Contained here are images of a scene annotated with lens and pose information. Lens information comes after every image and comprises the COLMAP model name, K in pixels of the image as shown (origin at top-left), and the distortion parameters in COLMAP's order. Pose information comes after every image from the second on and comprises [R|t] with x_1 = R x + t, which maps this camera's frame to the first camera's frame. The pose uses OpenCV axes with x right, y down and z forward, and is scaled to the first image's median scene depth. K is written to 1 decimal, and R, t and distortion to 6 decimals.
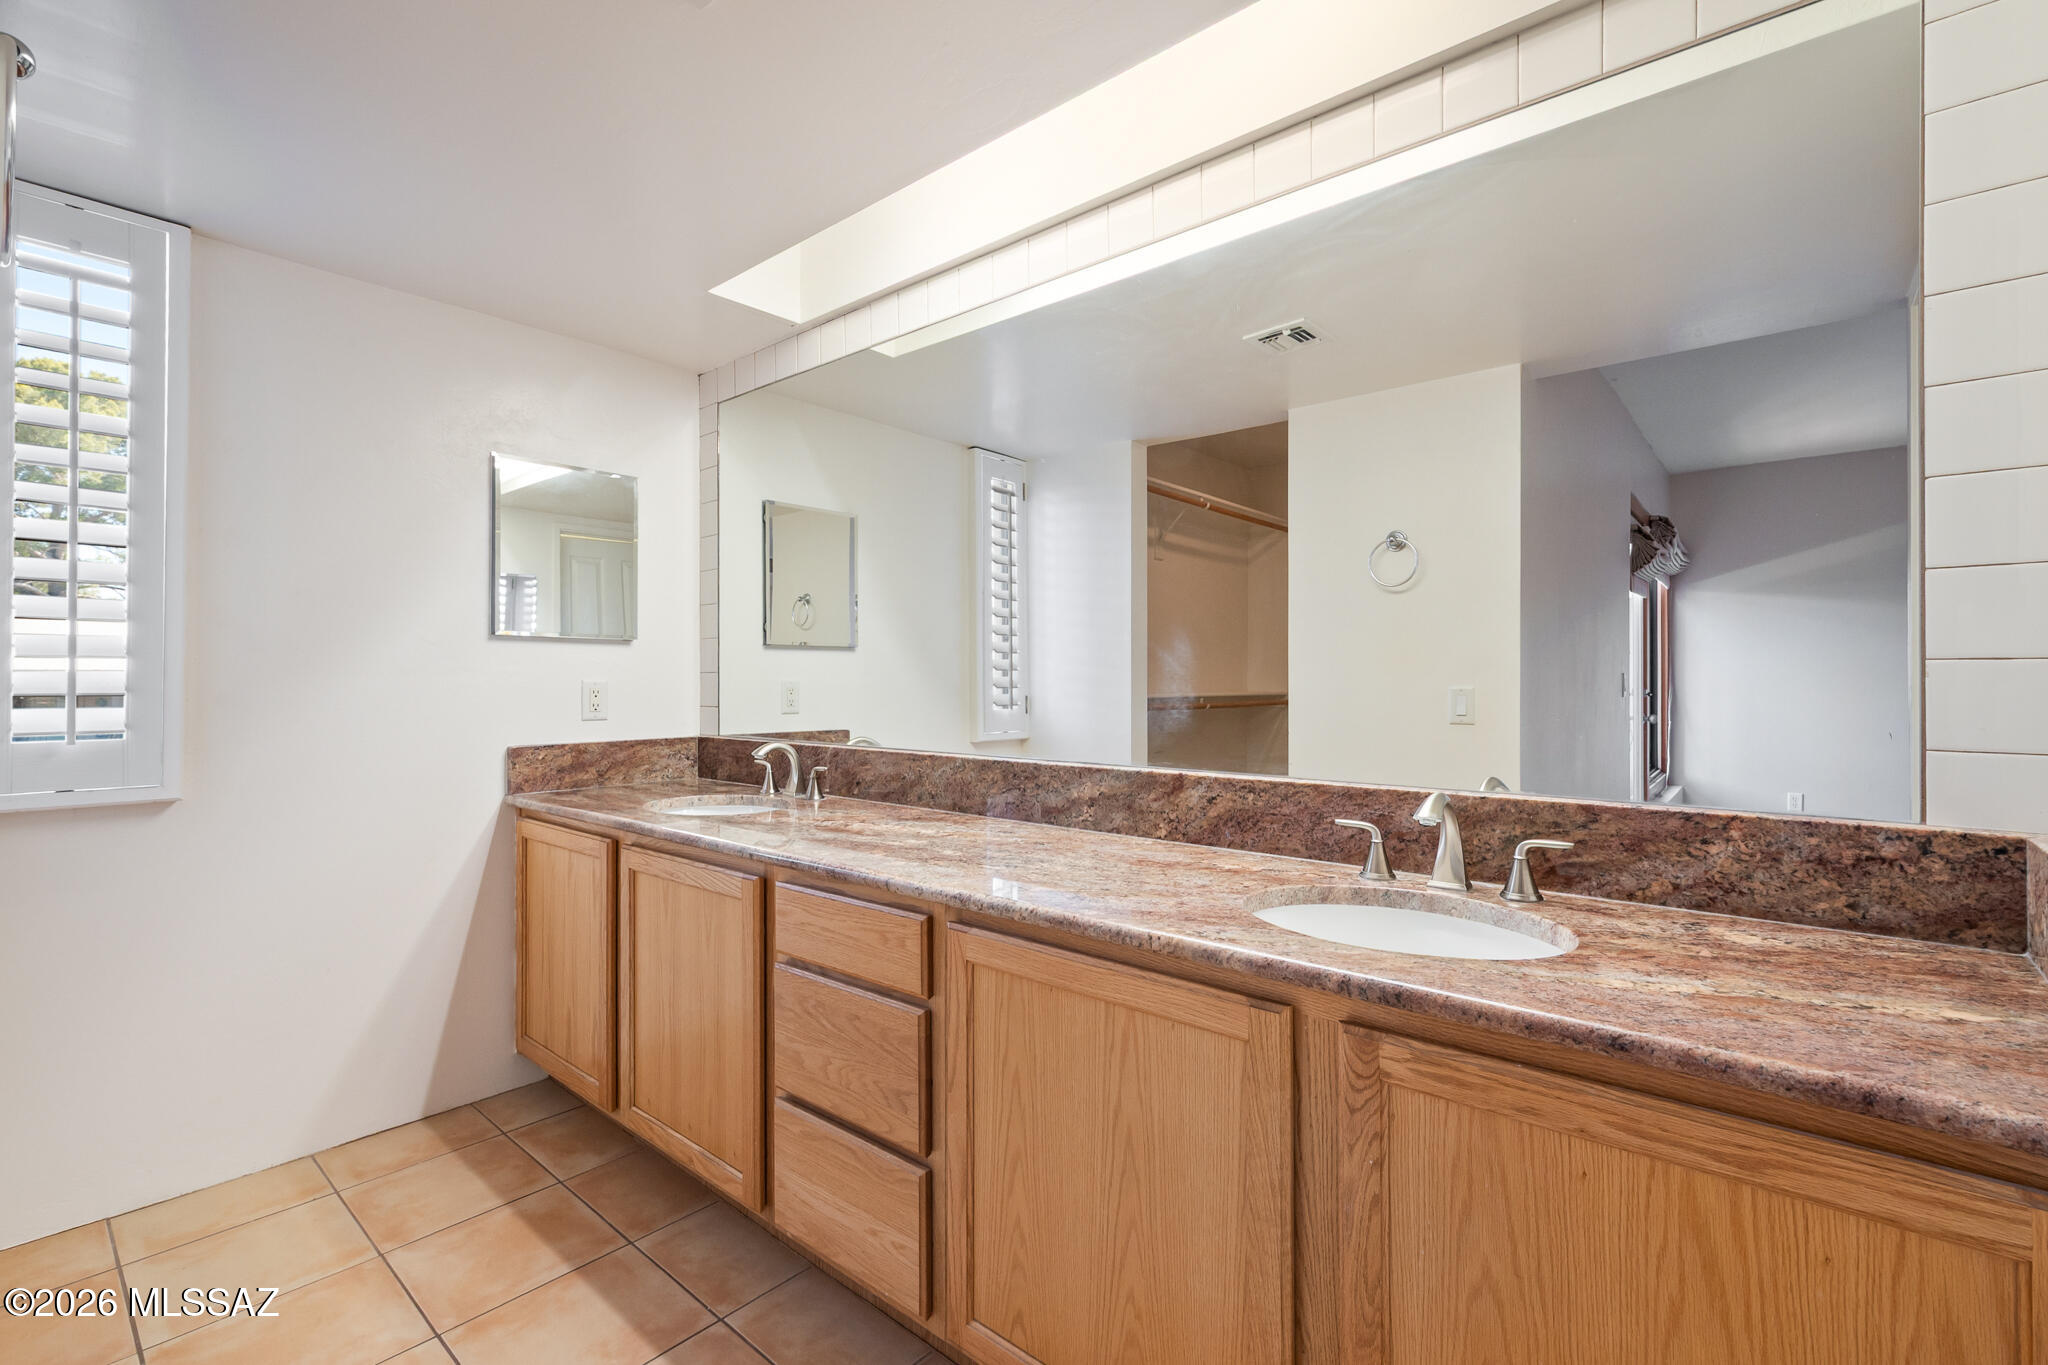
lens RADIAL K [[905.0, 0, 1025.5], [0, 905.0, 683.6], [0, 0, 1]] dist [0.001340, 0.001473]
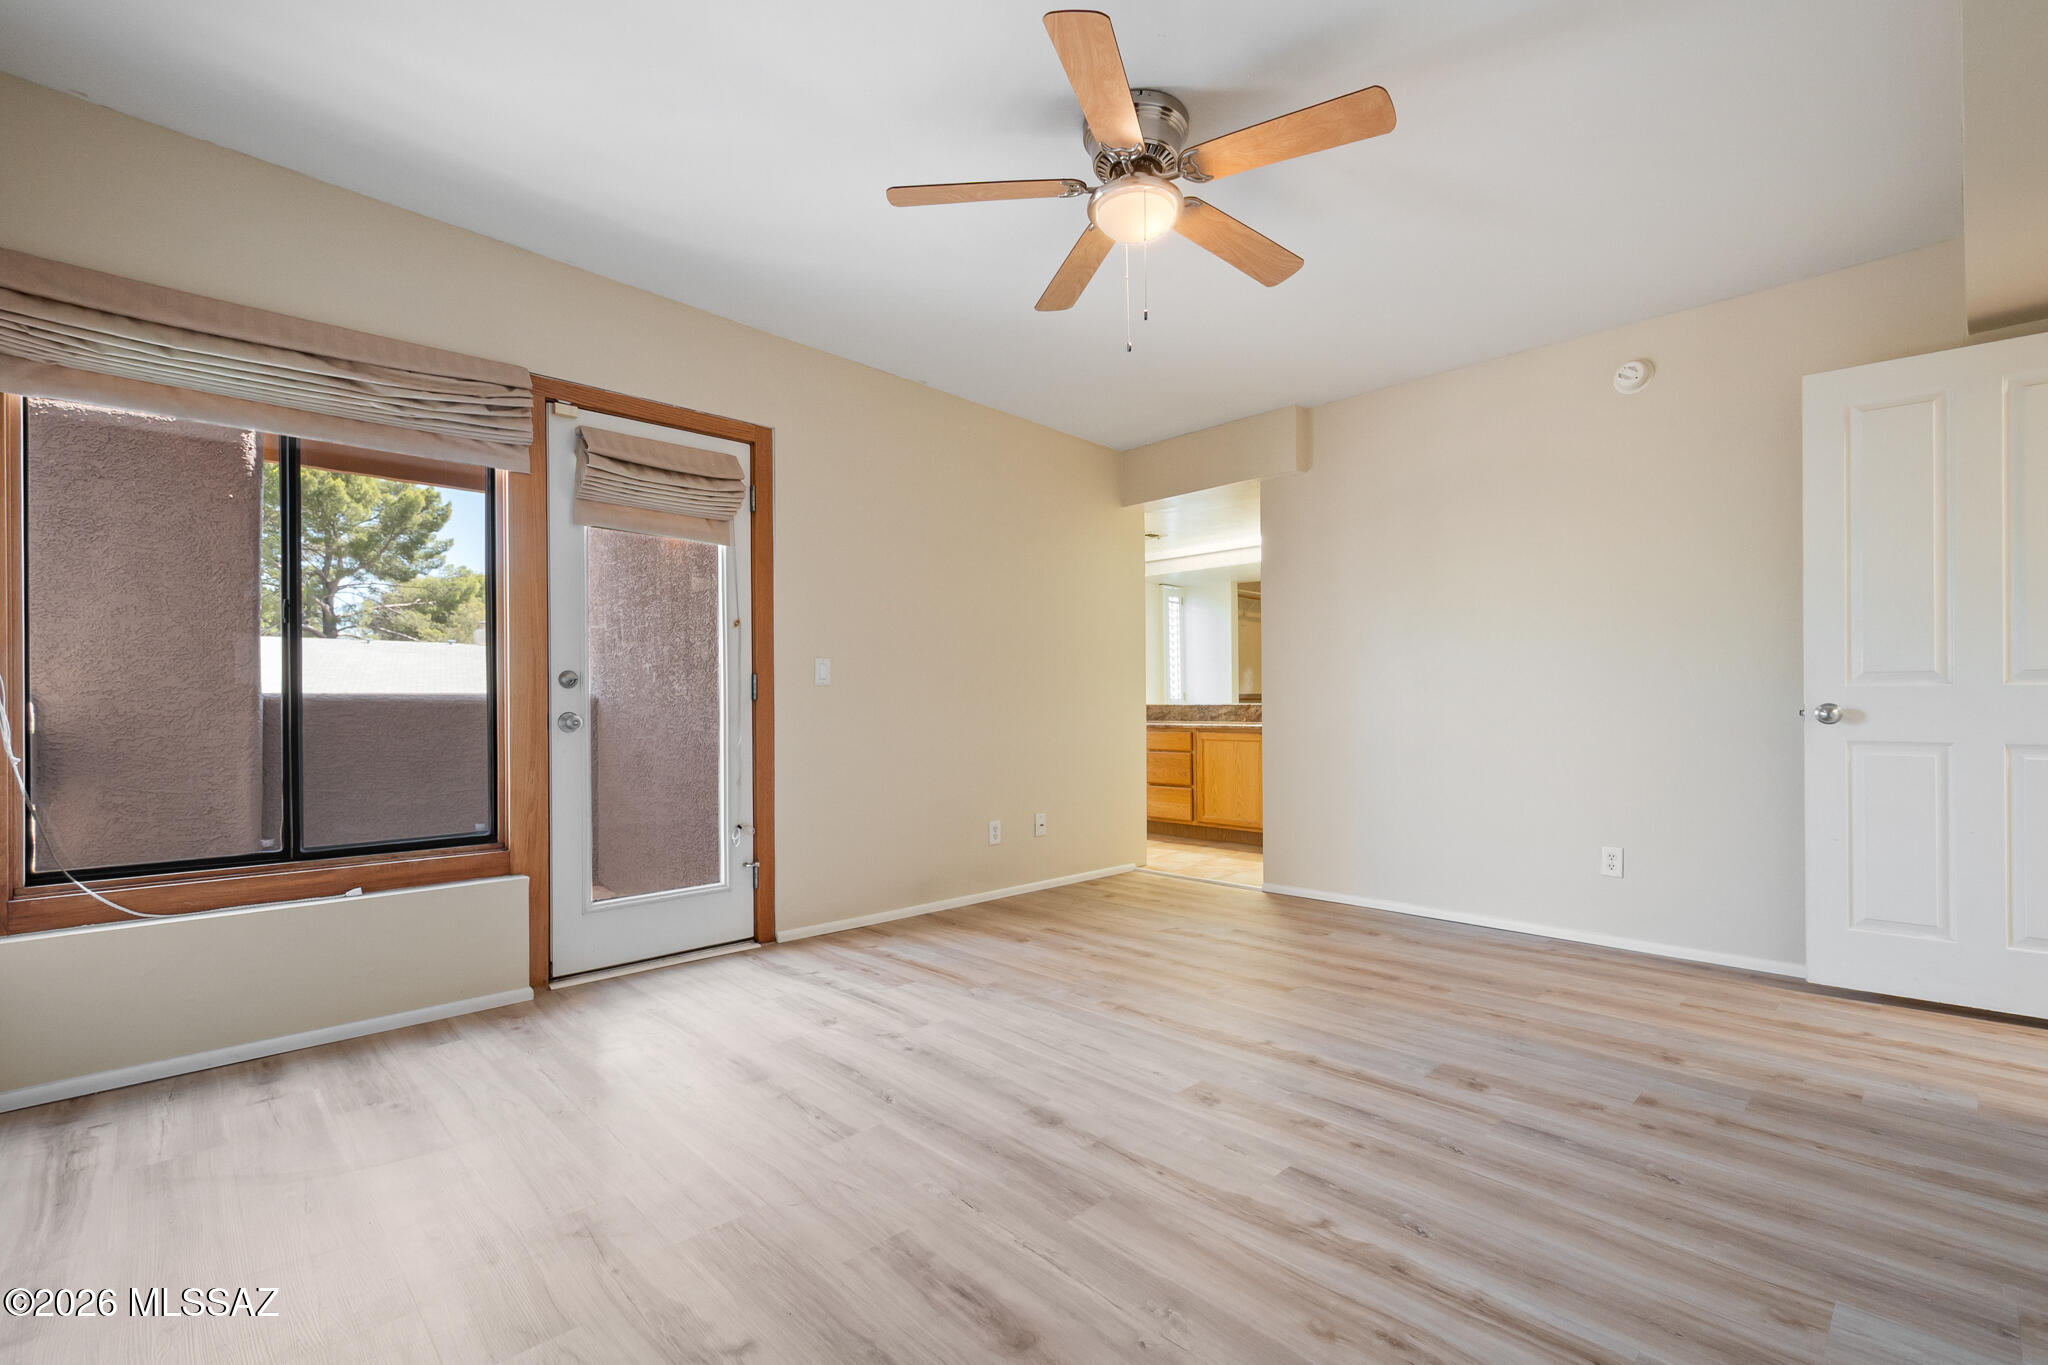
lens RADIAL K [[905.0, 0, 1032.9], [0, 905.0, 704.4], [0, 0, 1]] dist [0.001340, 0.001473]
pose [[0.996116, -0.013725, -0.086972, -0.380294], [0.013932, 0.999901, 0.001770, 0.072487], [0.086939, -0.002974, 0.996209, -2.706986]]
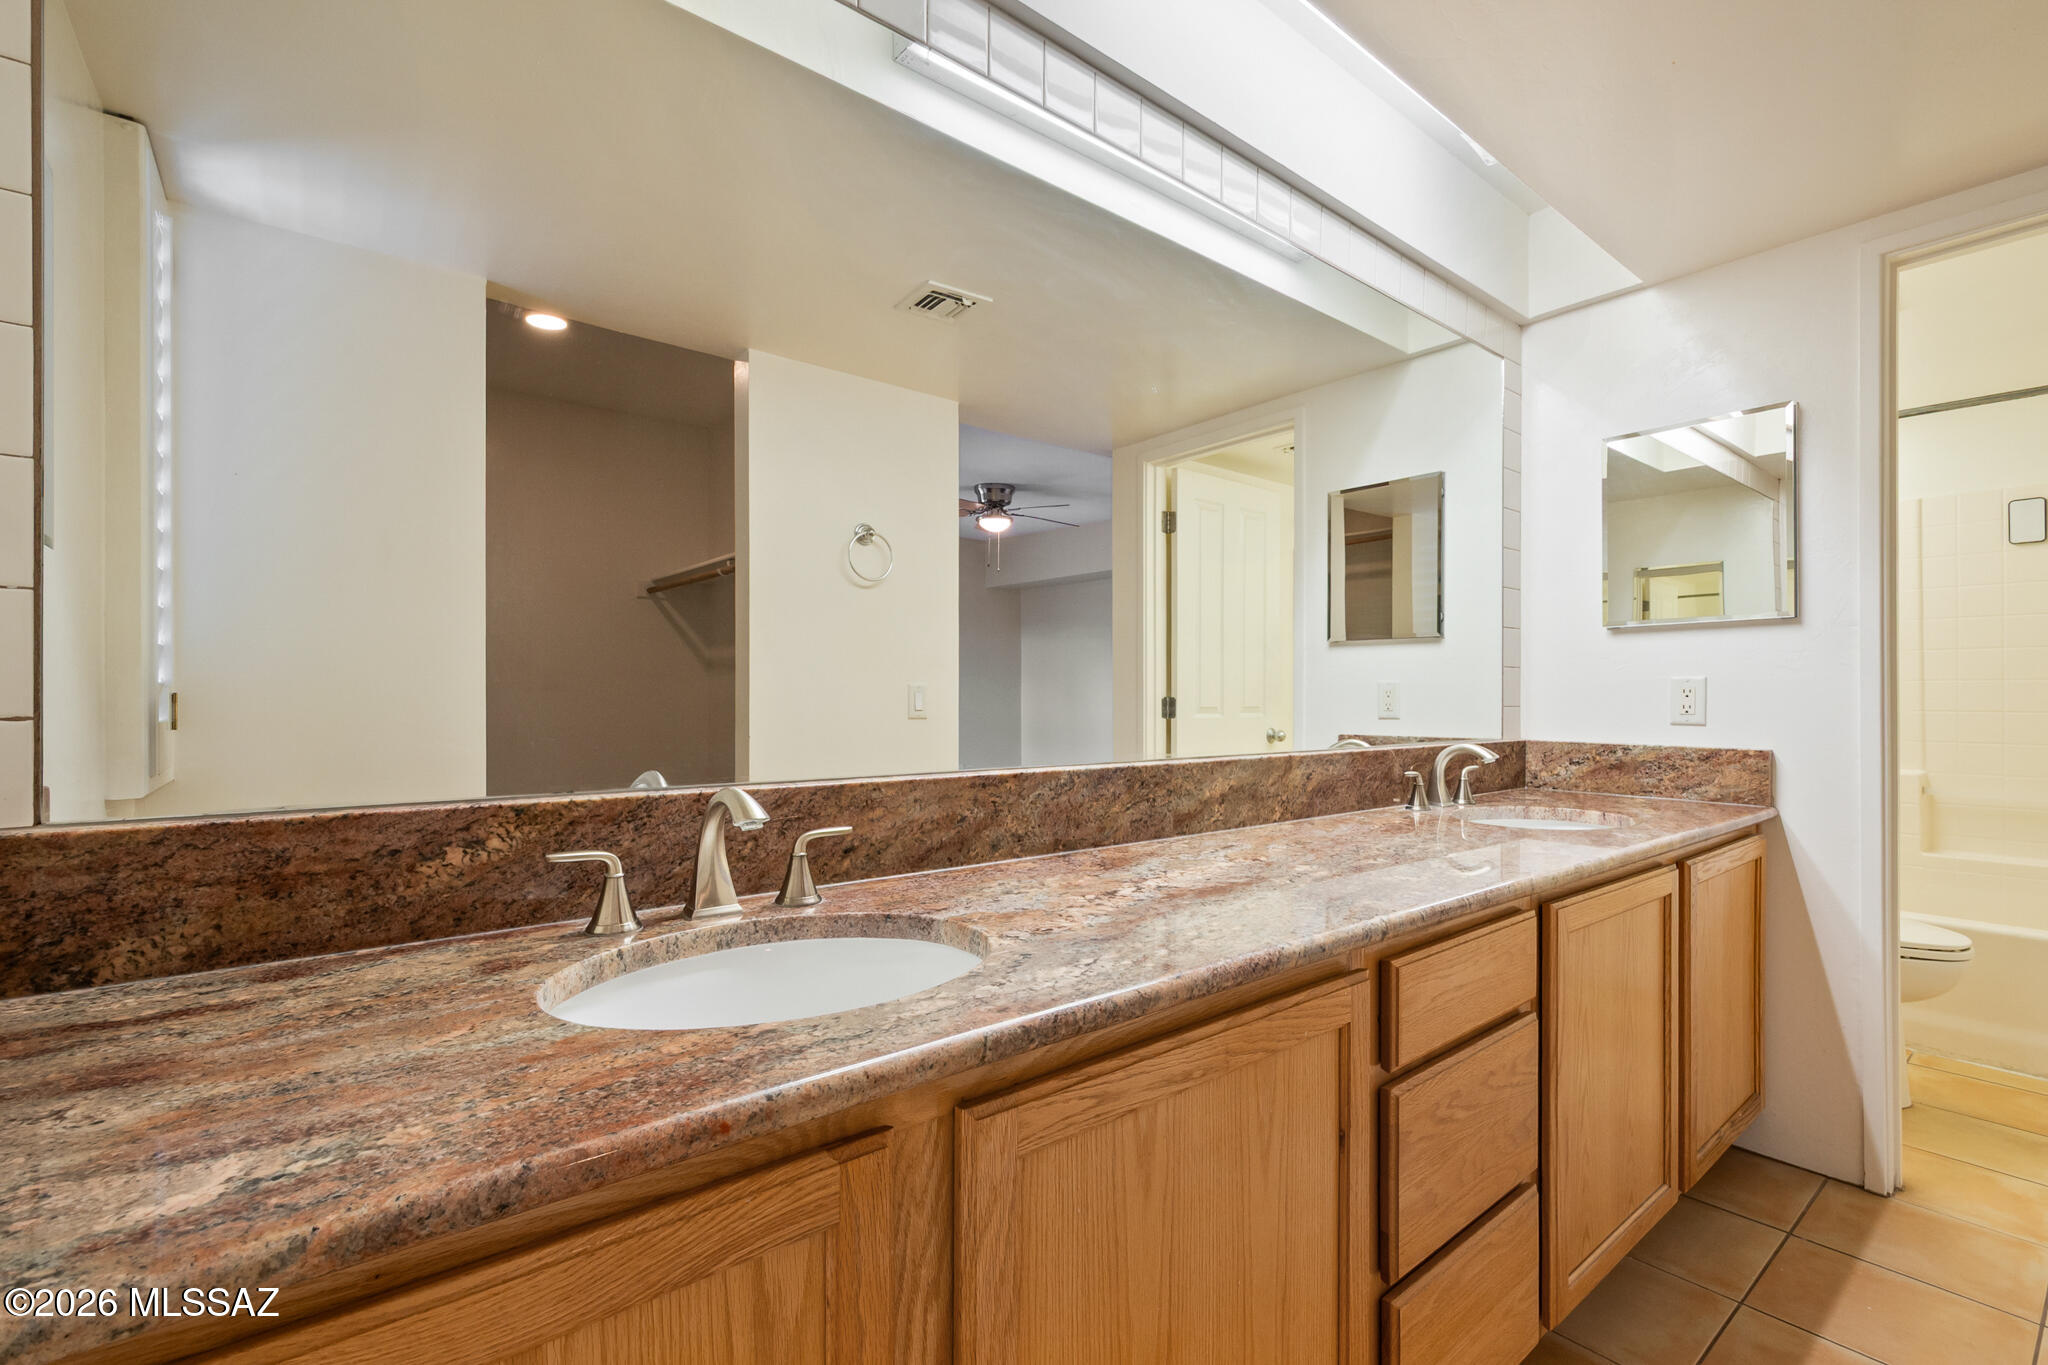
lens RADIAL K [[905.0, 0, 1042.4], [0, 905.0, 693.2], [0, 0, 1]] dist [0.001340, 0.001473]
pose [[0.168932, 0.009489, 0.985582, -0.842677], [0.002124, 0.999948, -0.009992, 0.034151], [-0.985625, 0.003782, 0.168903, 1.018040]]
